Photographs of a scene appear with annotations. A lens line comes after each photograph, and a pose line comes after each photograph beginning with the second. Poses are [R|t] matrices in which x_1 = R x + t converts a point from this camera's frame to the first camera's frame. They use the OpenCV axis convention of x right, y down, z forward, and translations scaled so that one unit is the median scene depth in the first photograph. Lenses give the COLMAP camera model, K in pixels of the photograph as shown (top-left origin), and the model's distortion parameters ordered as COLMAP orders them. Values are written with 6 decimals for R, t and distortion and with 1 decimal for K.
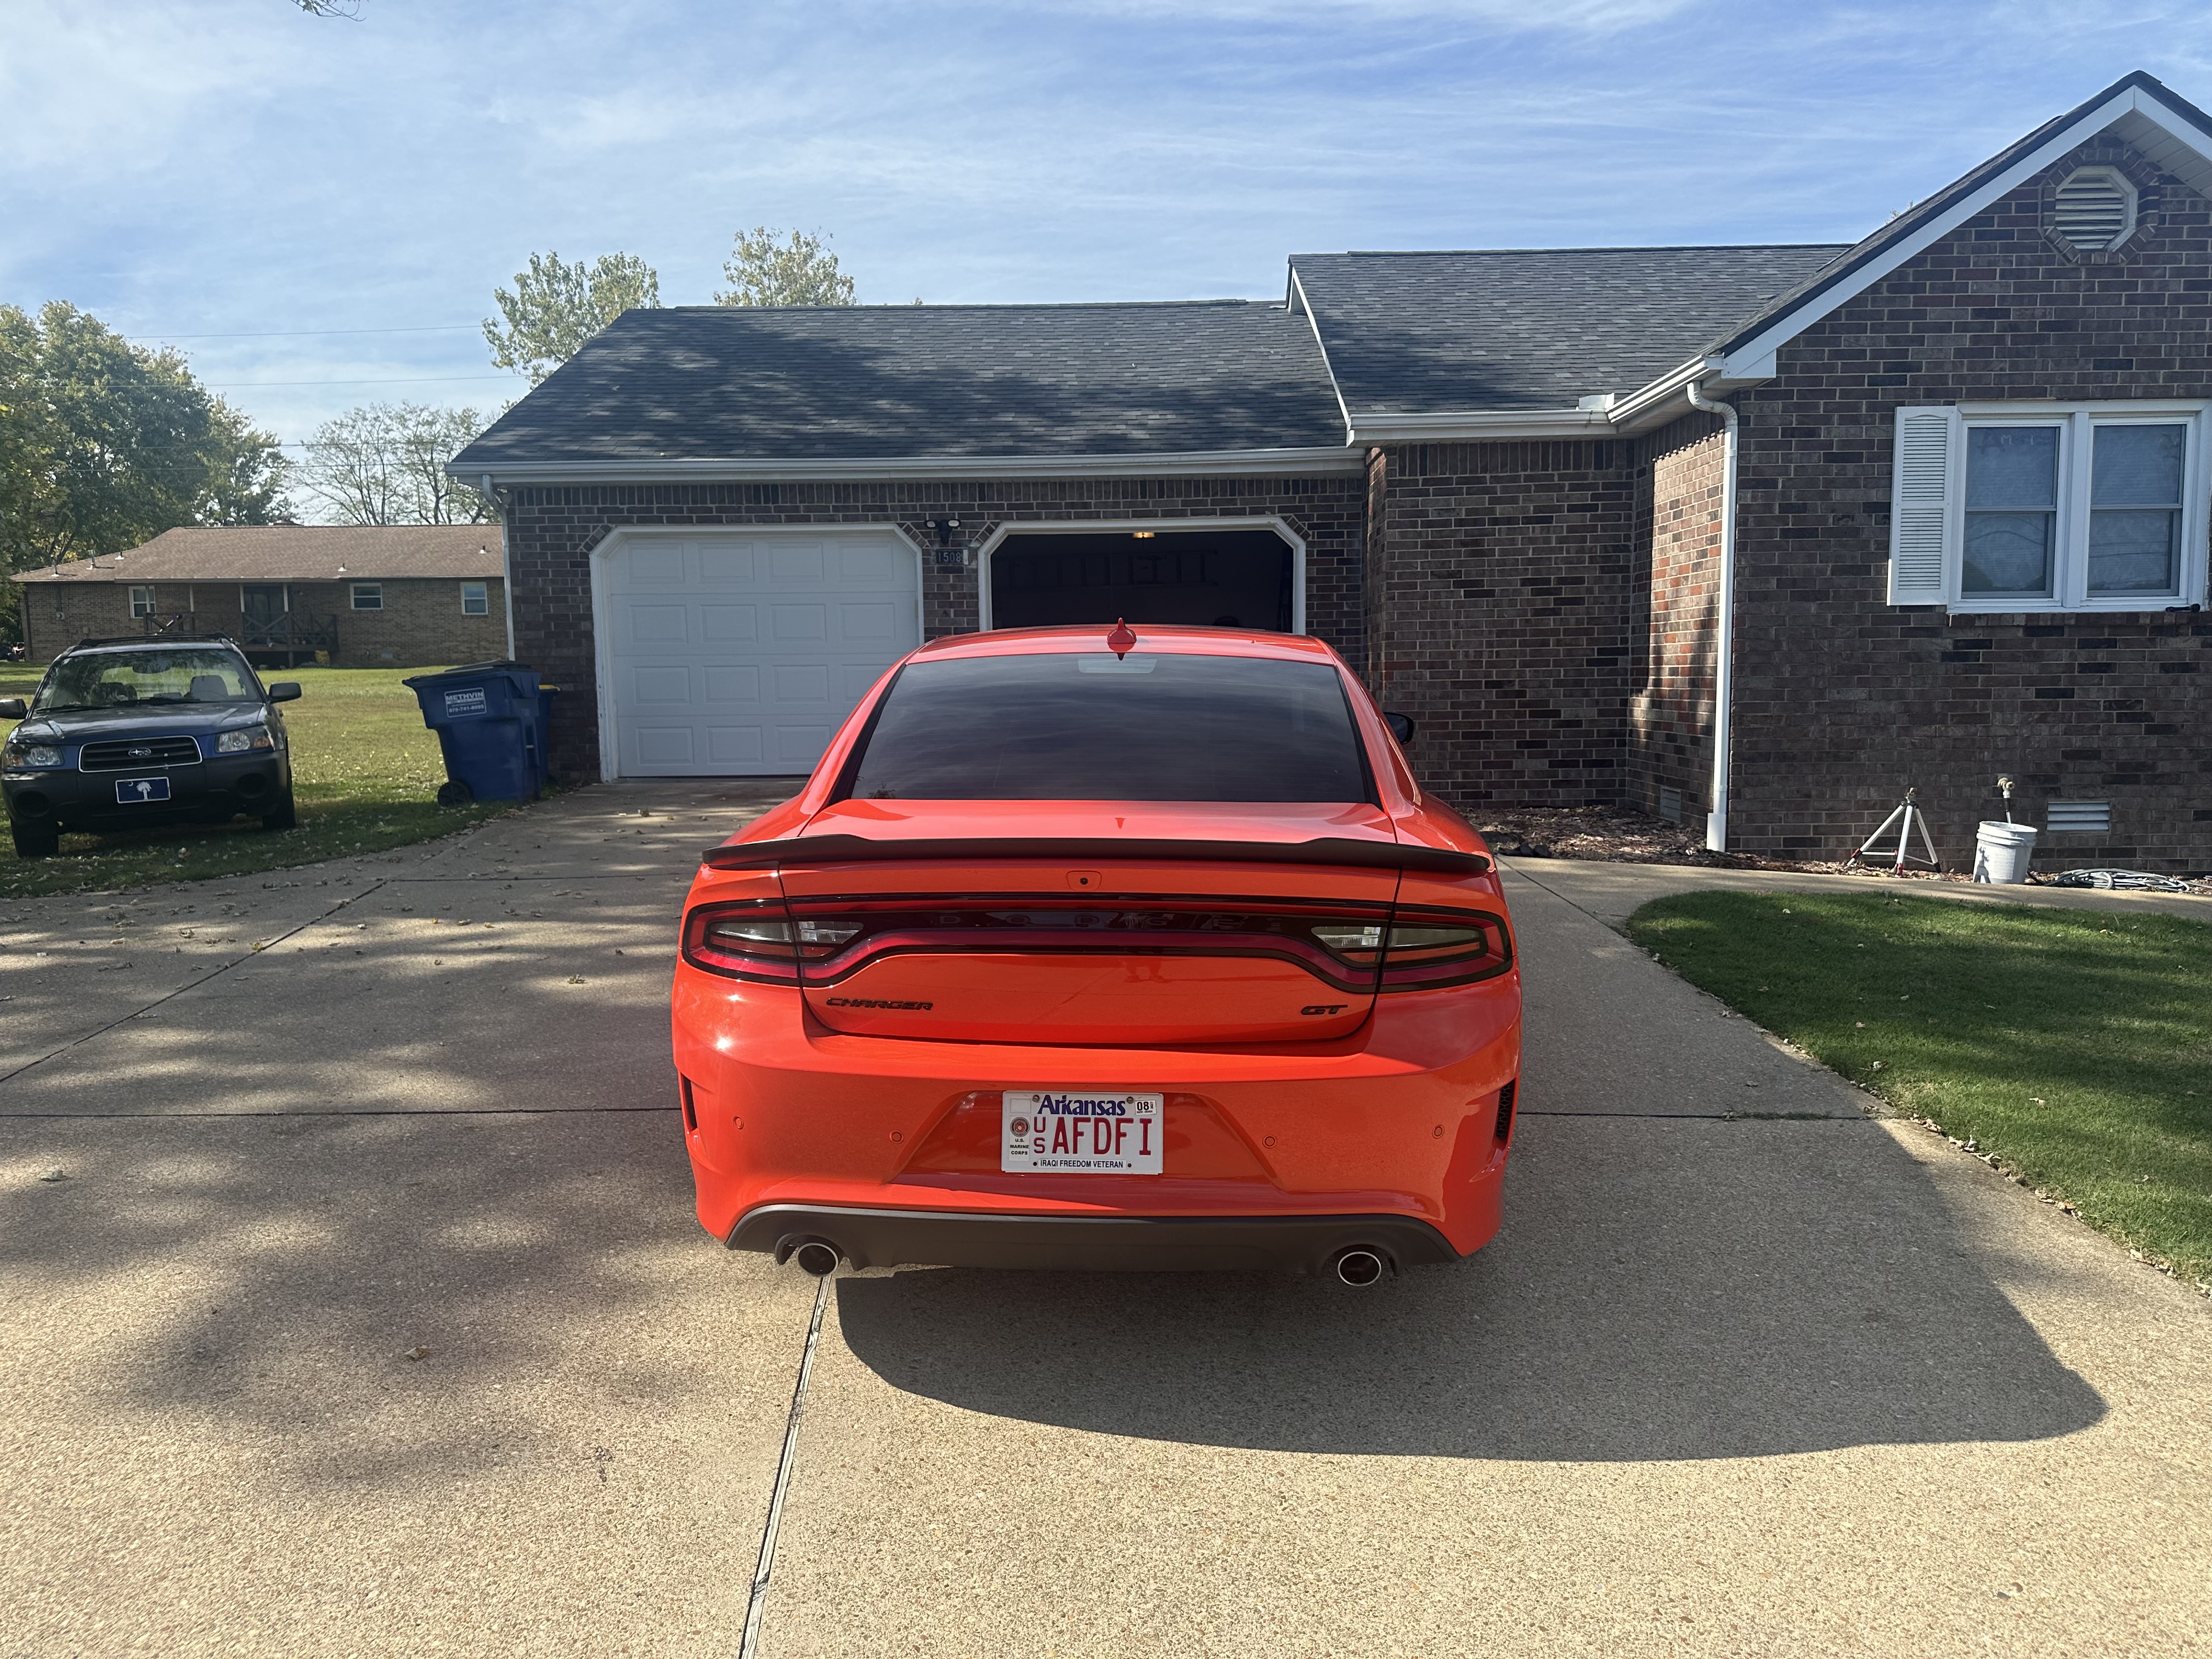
lens RADIAL K [[1531.9, 0, 1079.0], [0, 1531.9, 875.1], [0, 0, 1]] dist [0.079085, -0.106636]
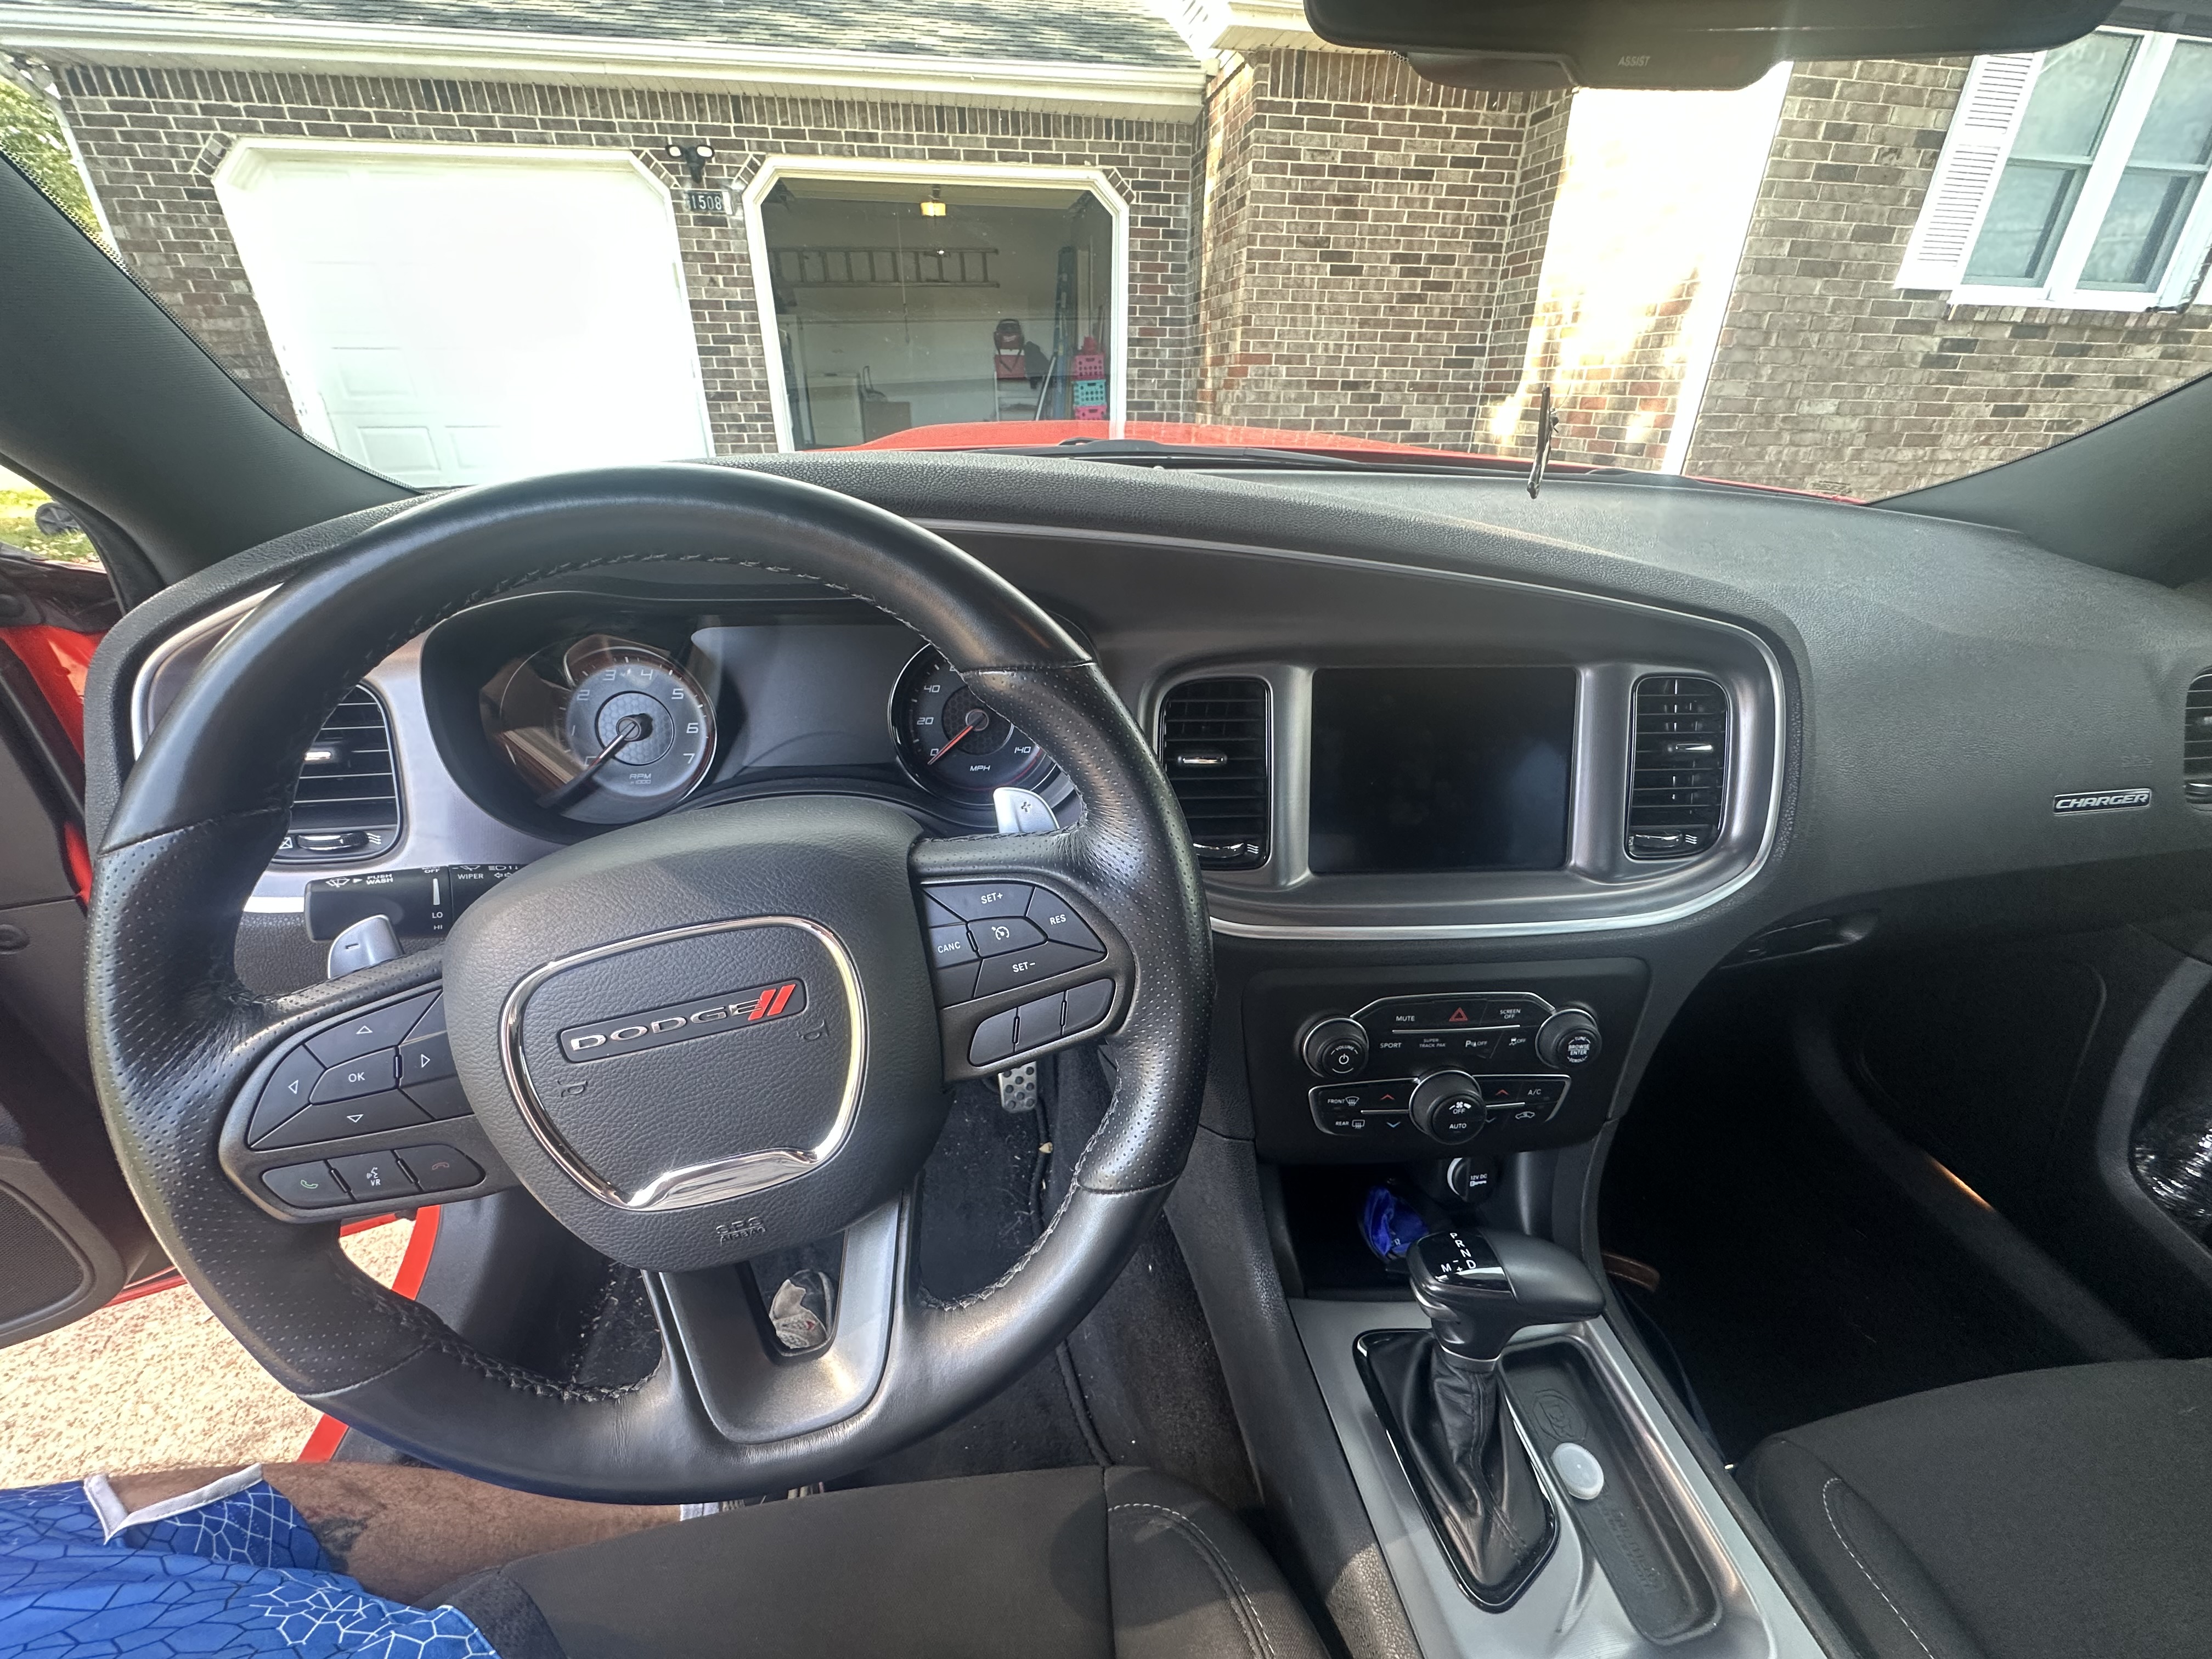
lens RADIAL K [[914.9, 0, 1108.1], [0, 914.9, 865.4], [0, 0, 1]] dist [-0.023036, 0.007133]
pose [[0.974116, -0.087397, 0.208470, -0.007945], [0.010202, 0.938294, 0.345688, -0.044648], [-0.225818, -0.334614, 0.914899, 0.445523]]
